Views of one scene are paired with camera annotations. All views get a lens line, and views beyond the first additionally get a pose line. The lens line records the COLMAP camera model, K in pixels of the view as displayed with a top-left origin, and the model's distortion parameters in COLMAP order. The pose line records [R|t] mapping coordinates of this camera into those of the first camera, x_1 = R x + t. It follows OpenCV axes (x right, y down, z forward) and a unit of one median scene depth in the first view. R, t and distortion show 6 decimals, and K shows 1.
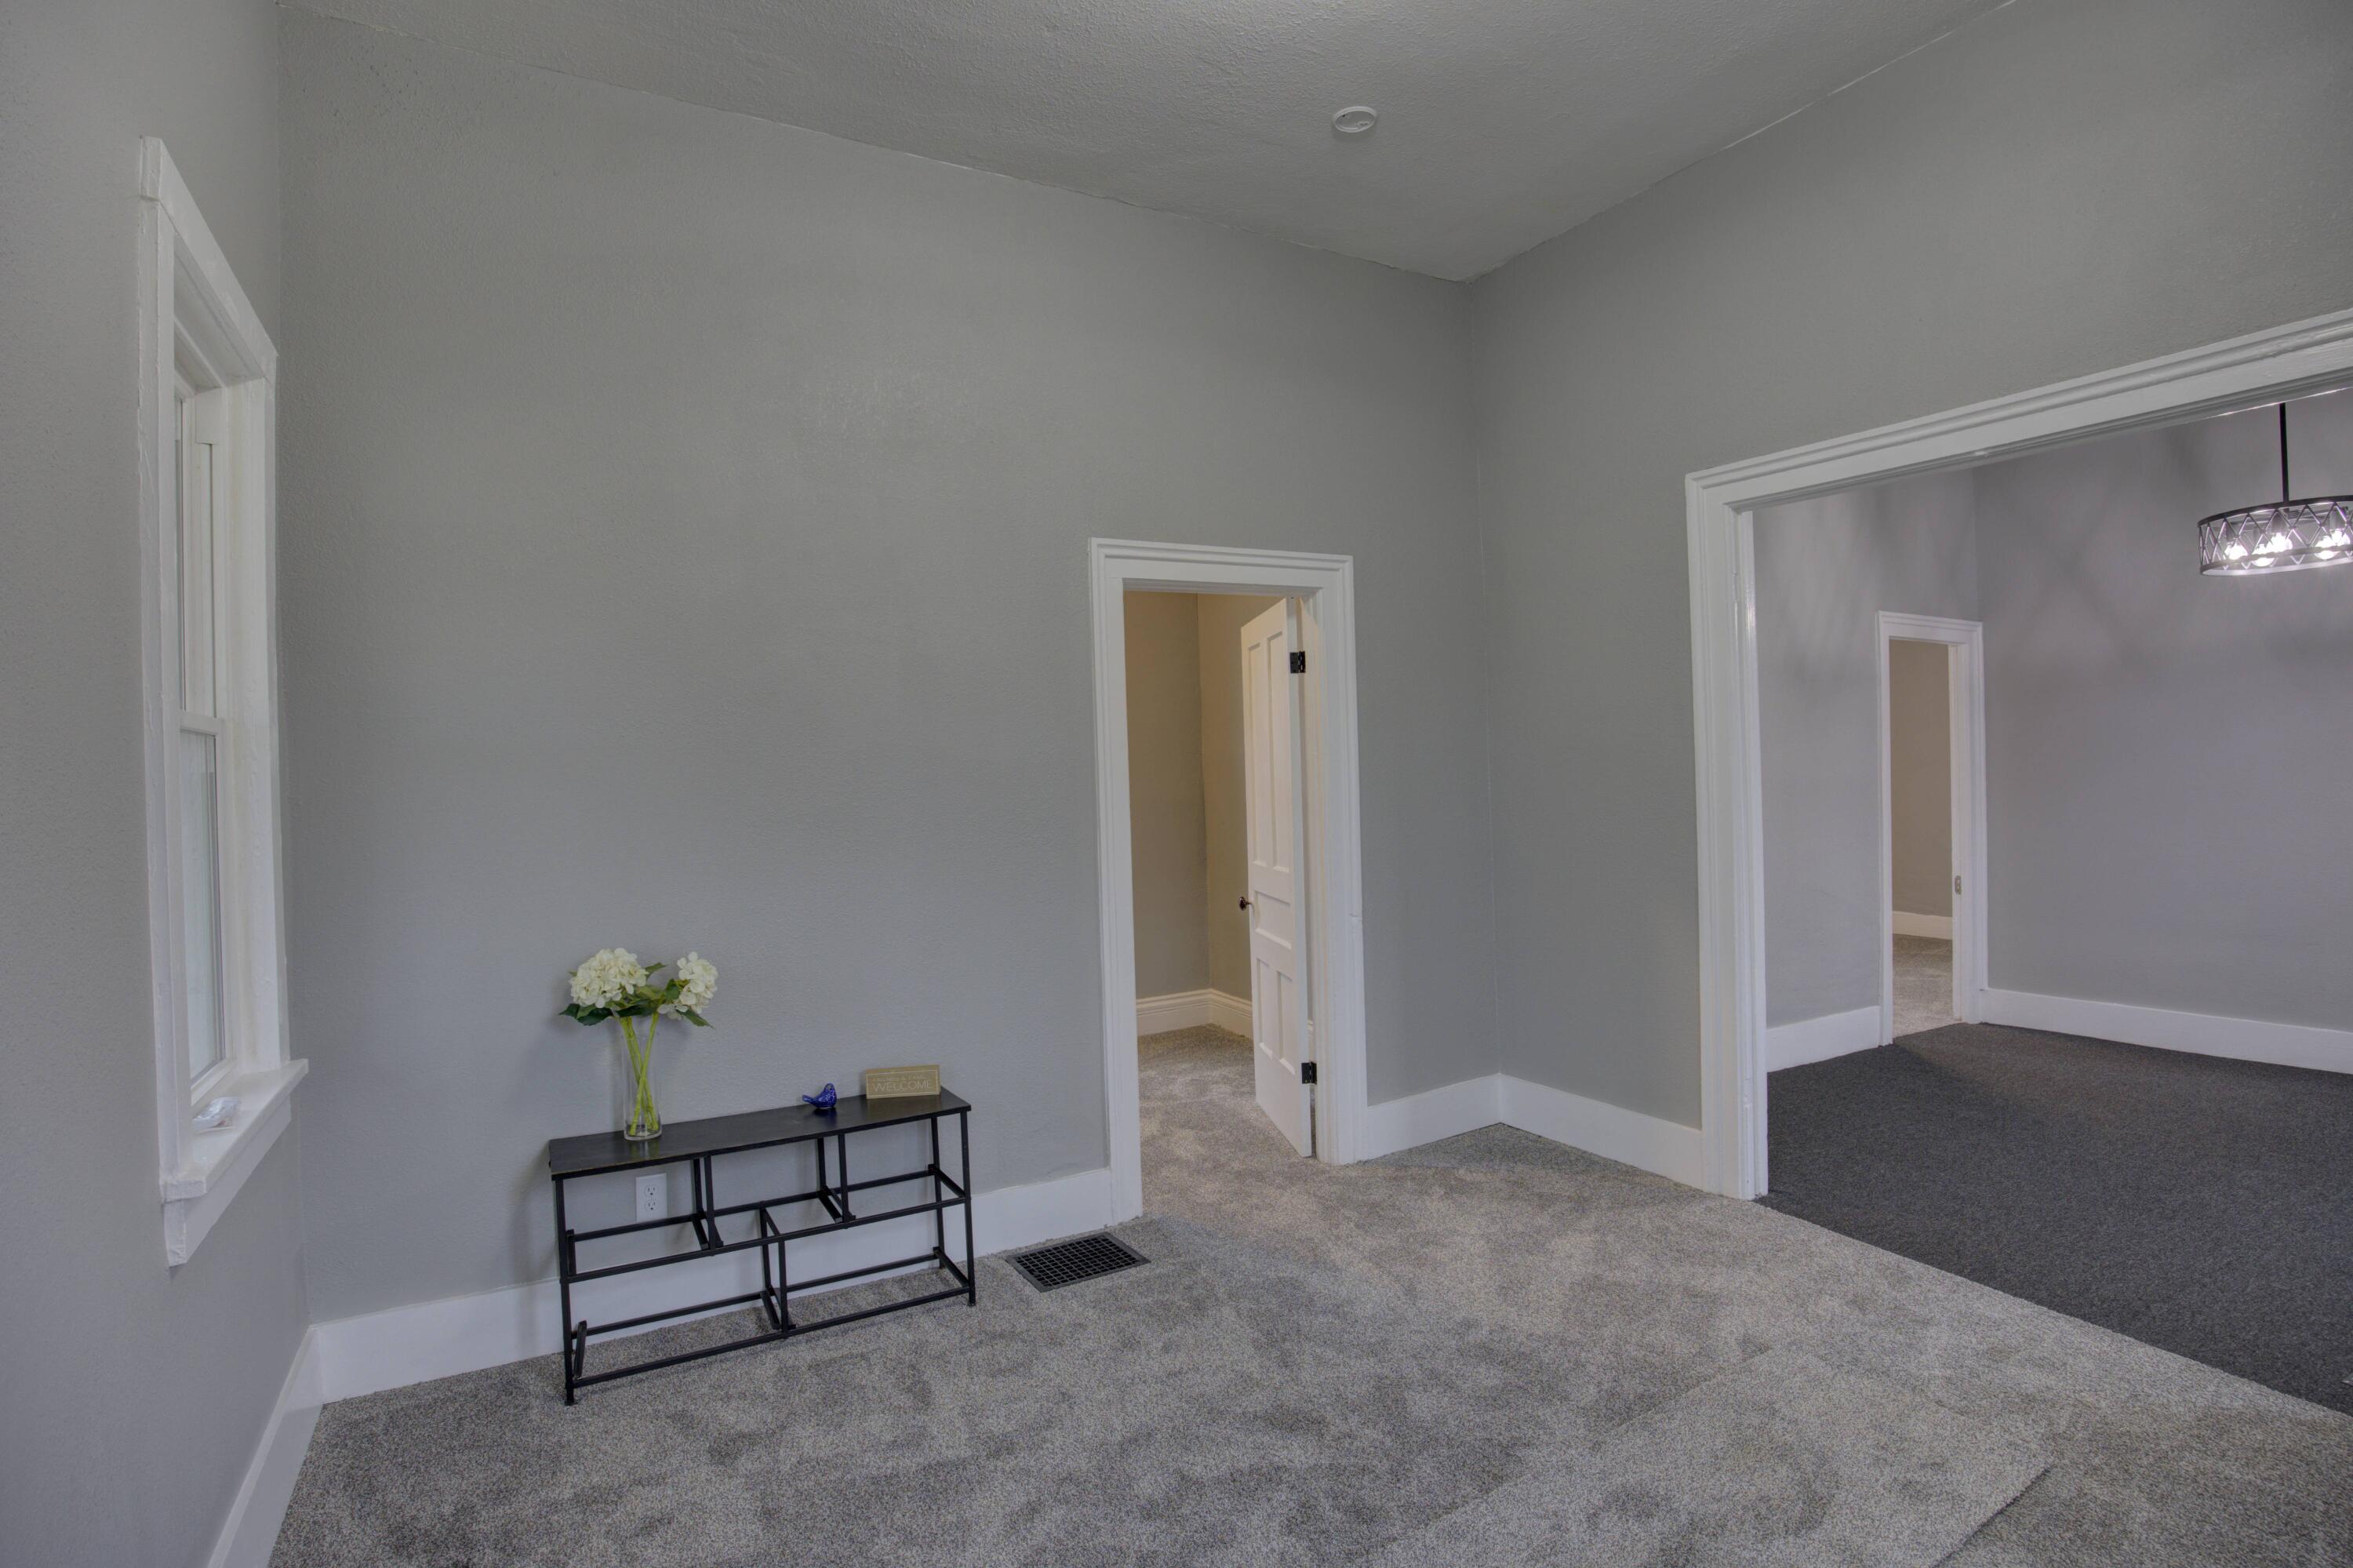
lens RADIAL K [[1165.9, 0, 1188.3], [0, 1165.9, 765.8], [0, 0, 1]] dist [-0.058835, 0.020995]
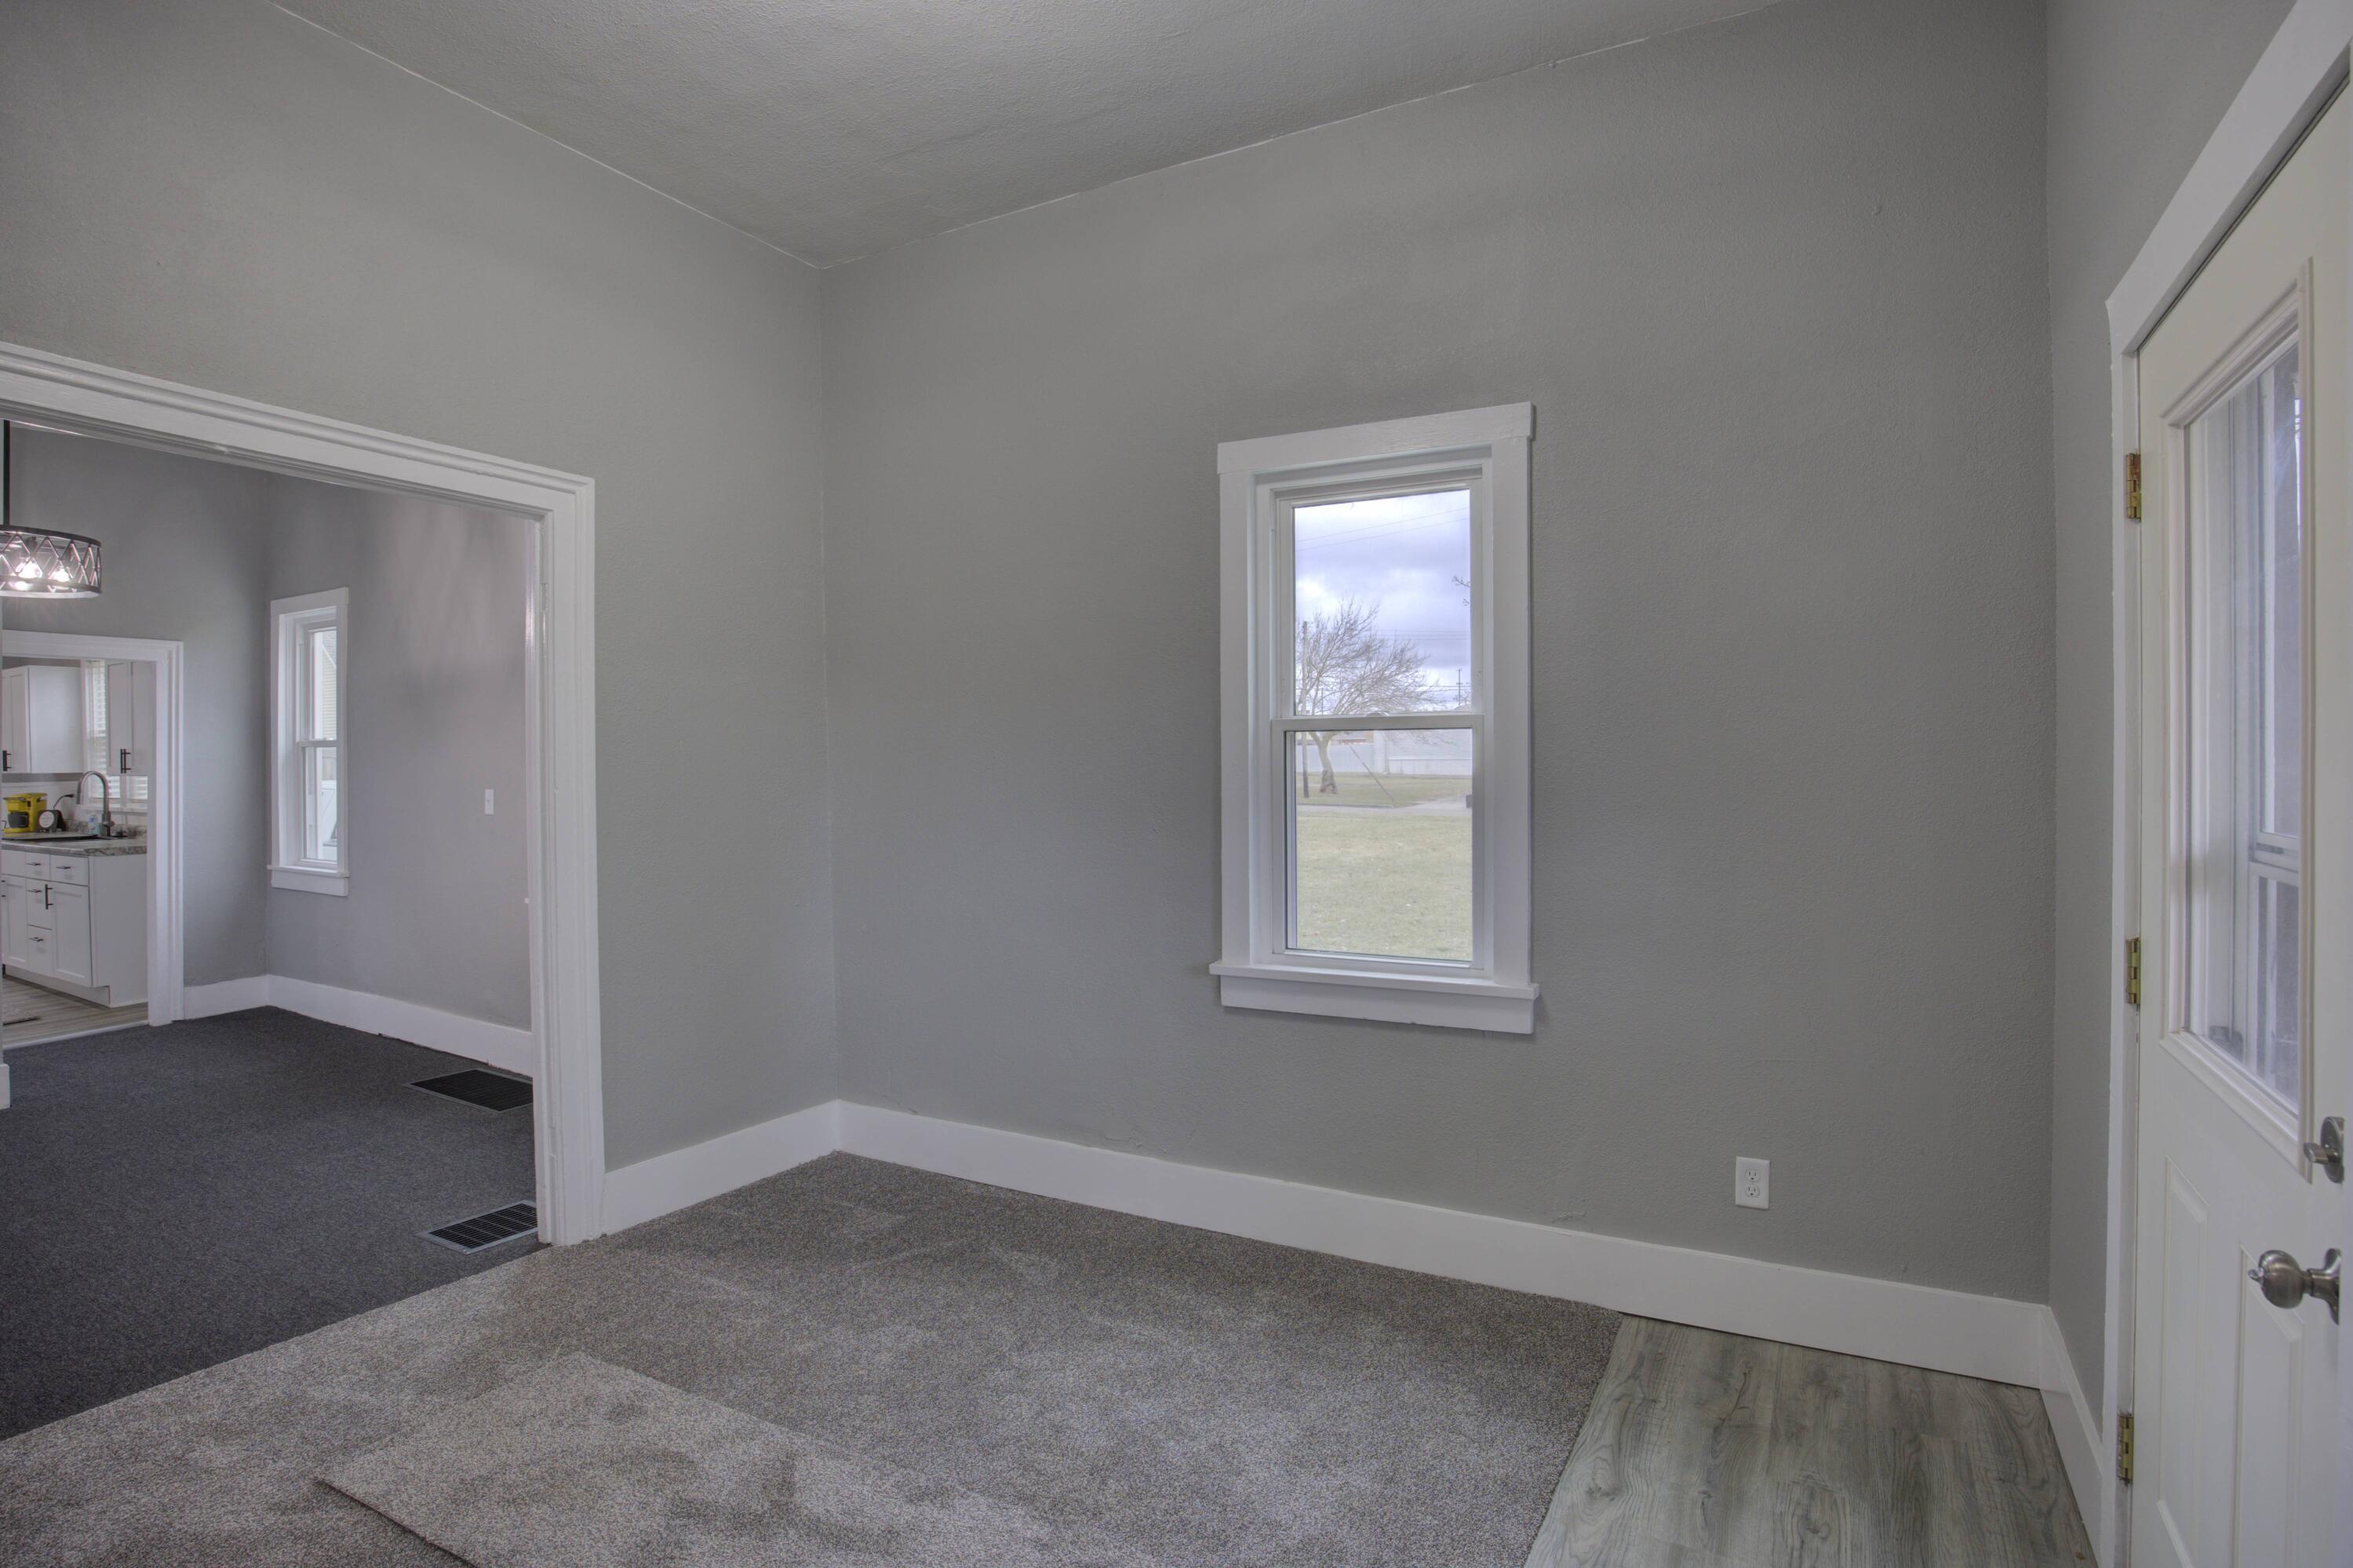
lens RADIAL K [[1158.4, 0, 1221.9], [0, 1158.4, 777.4], [0, 0, 1]] dist [-0.057341, 0.011022]
pose [[-0.538188, 0.013504, 0.842716, -0.245313], [0.012758, 0.999888, -0.007875, 0.002360], [-0.842728, 0.006513, -0.538300, 0.402337]]
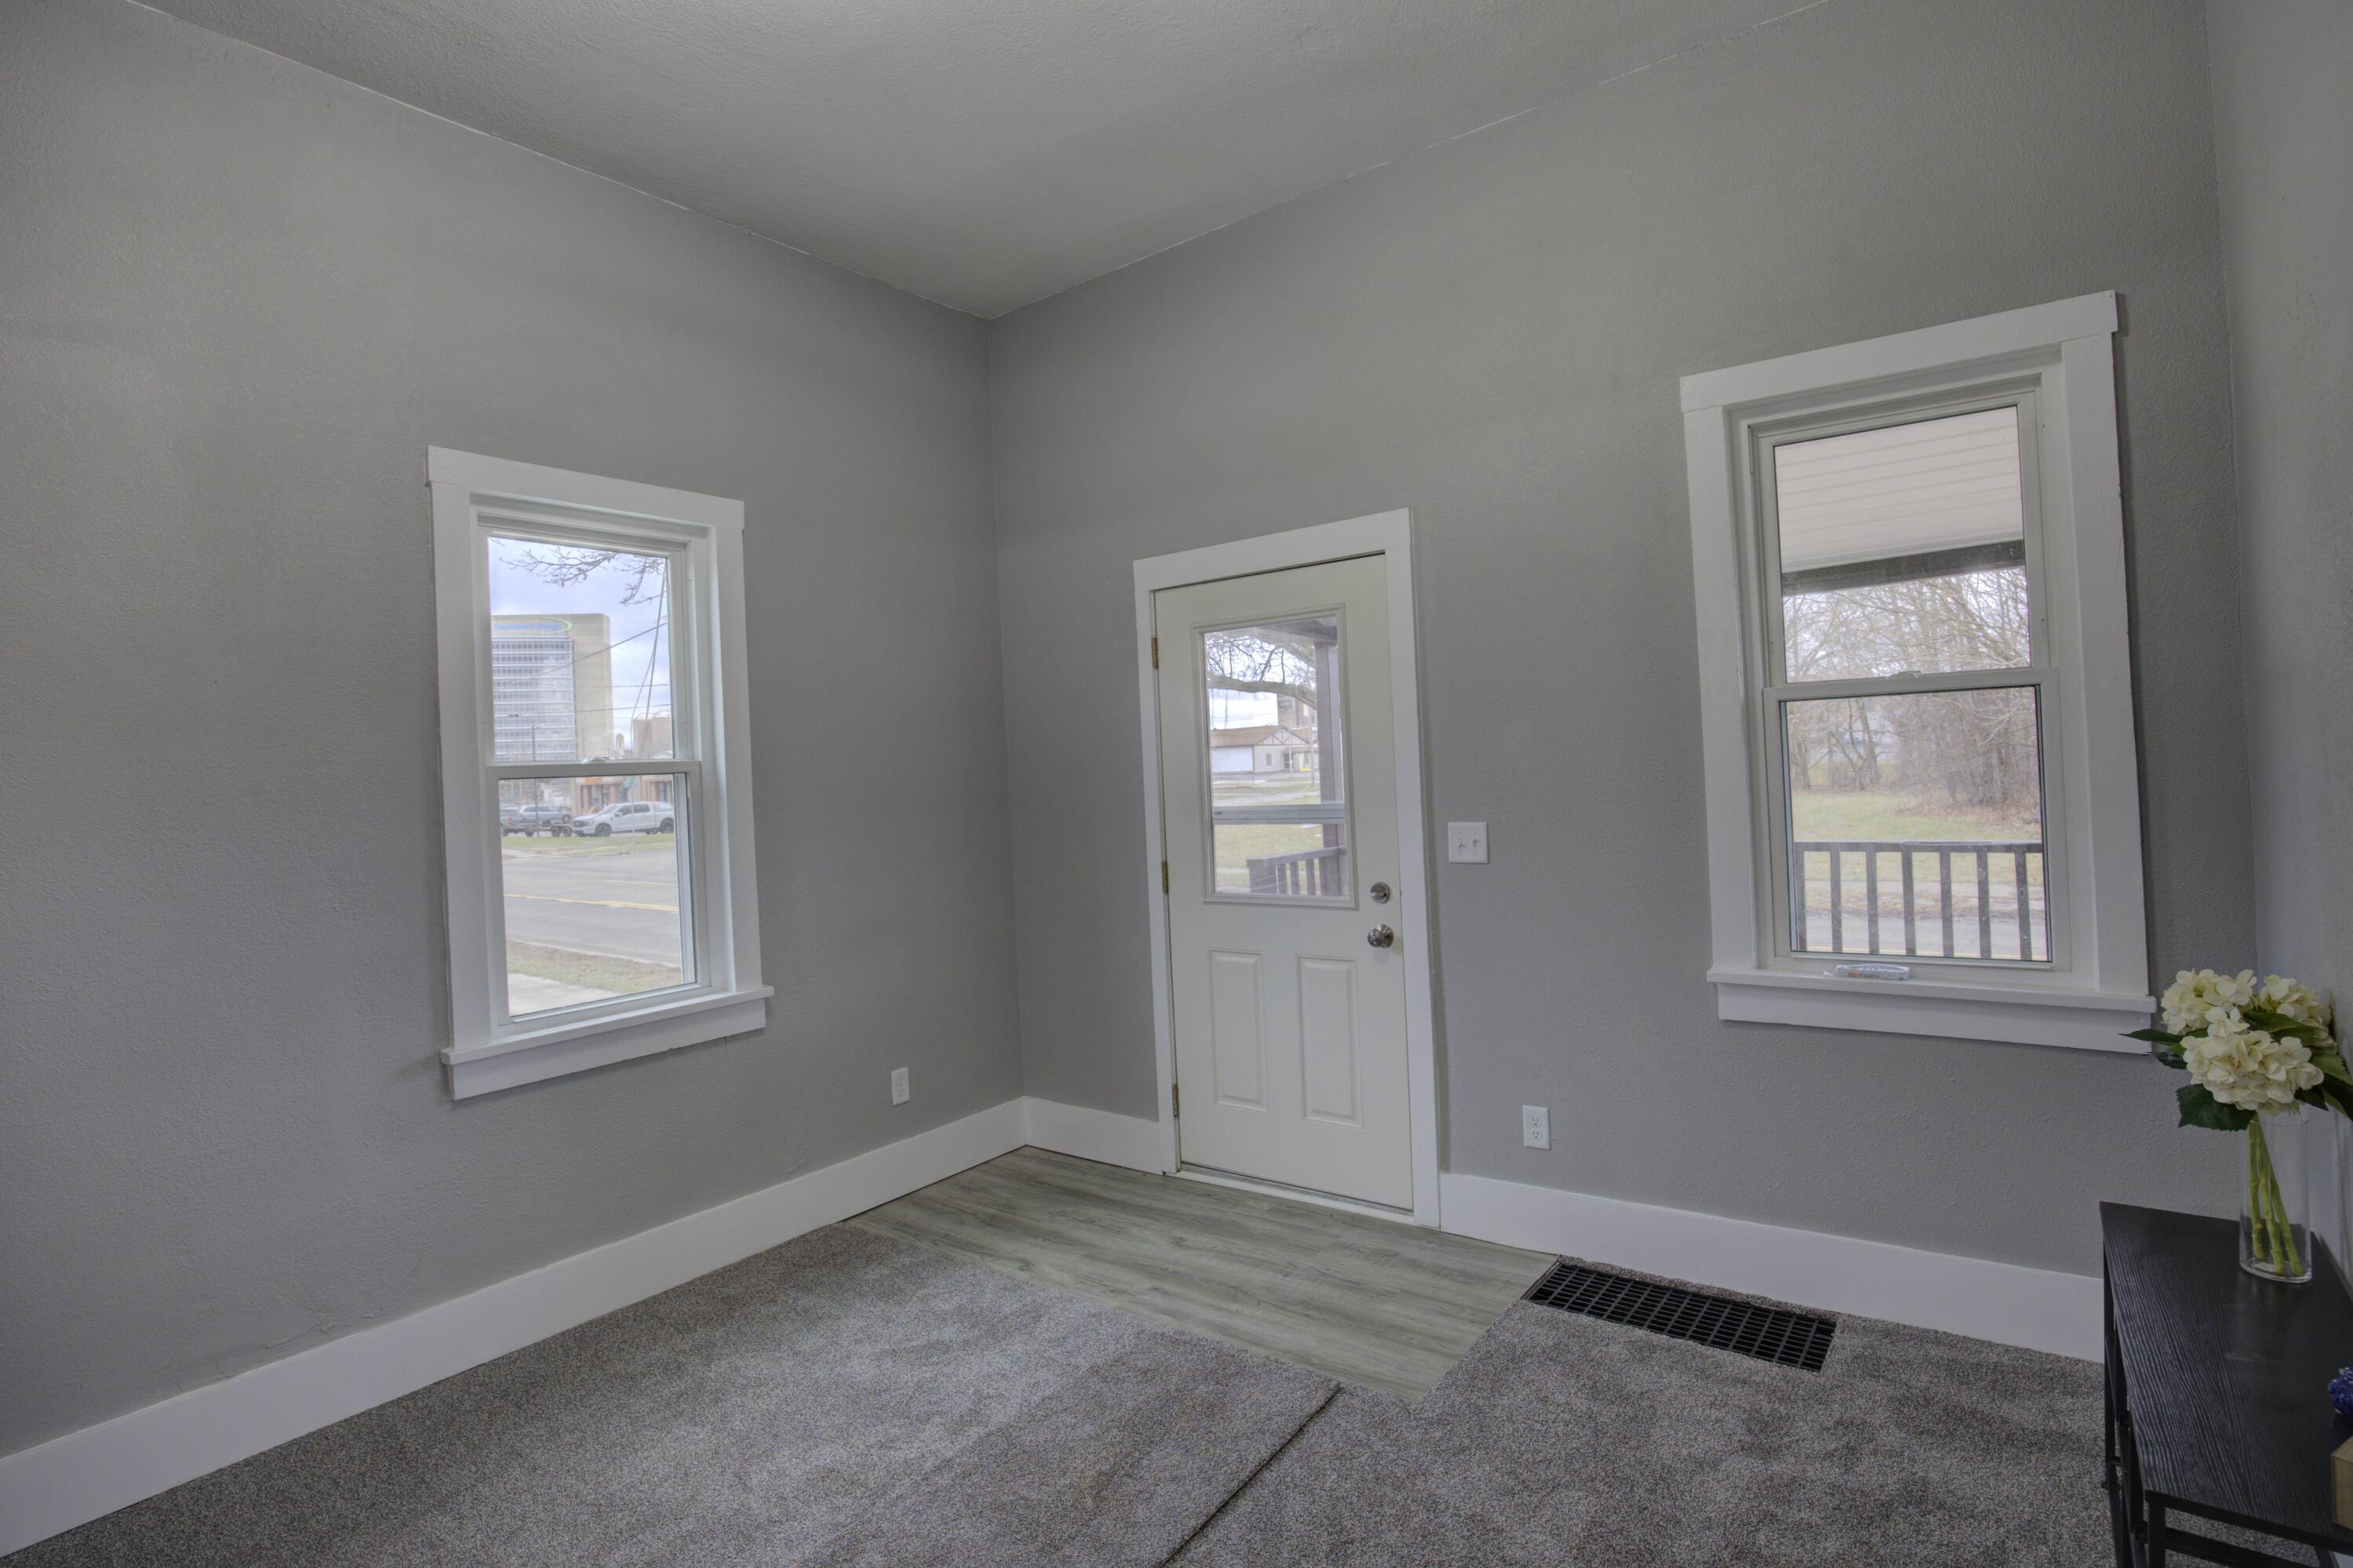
lens RADIAL K [[1165.7, 0, 1188.3], [0, 1165.7, 765.8], [0, 0, 1]] dist [-0.058835, 0.020995]
pose [[-0.908143, 0.061737, -0.414082, 2.389092], [0.067161, 0.997741, 0.001463, -0.081978], [0.413237, -0.026481, -0.910238, 2.155733]]
